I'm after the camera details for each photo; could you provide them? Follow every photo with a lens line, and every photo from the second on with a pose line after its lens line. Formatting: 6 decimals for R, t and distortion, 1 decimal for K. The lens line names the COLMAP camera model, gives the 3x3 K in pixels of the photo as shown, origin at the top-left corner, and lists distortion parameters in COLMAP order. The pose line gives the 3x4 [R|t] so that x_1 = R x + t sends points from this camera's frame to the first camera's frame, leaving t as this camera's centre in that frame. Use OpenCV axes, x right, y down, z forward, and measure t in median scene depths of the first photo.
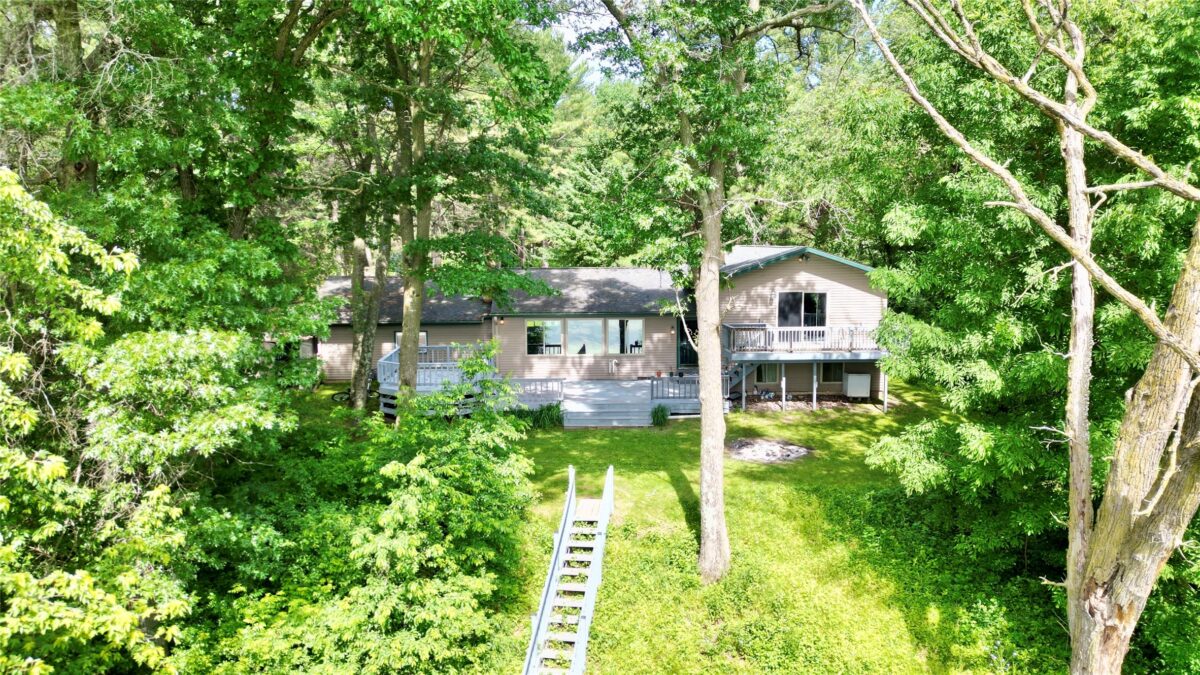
lens RADIAL K [[846.8, 0, 599.5], [0, 846.8, 336.3], [0, 0, 1]] dist [-0.000273, -0.000007]
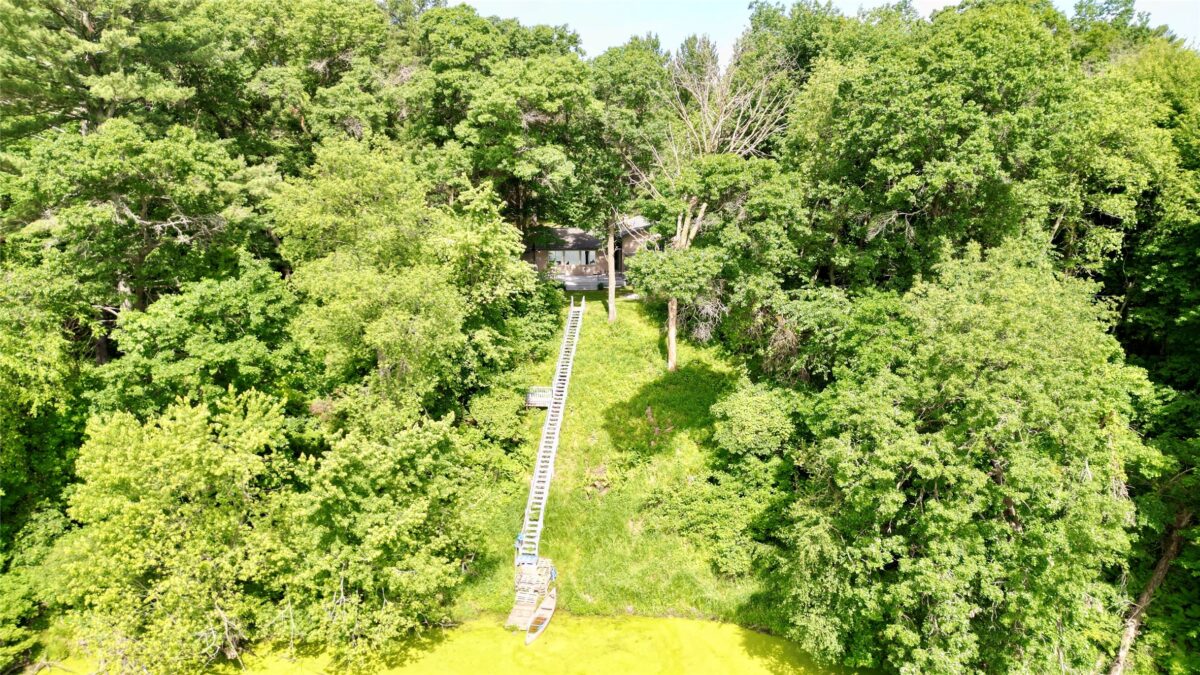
lens RADIAL K [[842.2, 0, 599.1], [0, 842.2, 338.8], [0, 0, 1]] dist [0.000825, 0.000007]
pose [[0.998541, 0.018365, 0.050774, -0.059443], [-0.022771, 0.995895, 0.087601, 0.018672], [-0.048957, -0.088630, 0.994861, -1.469539]]
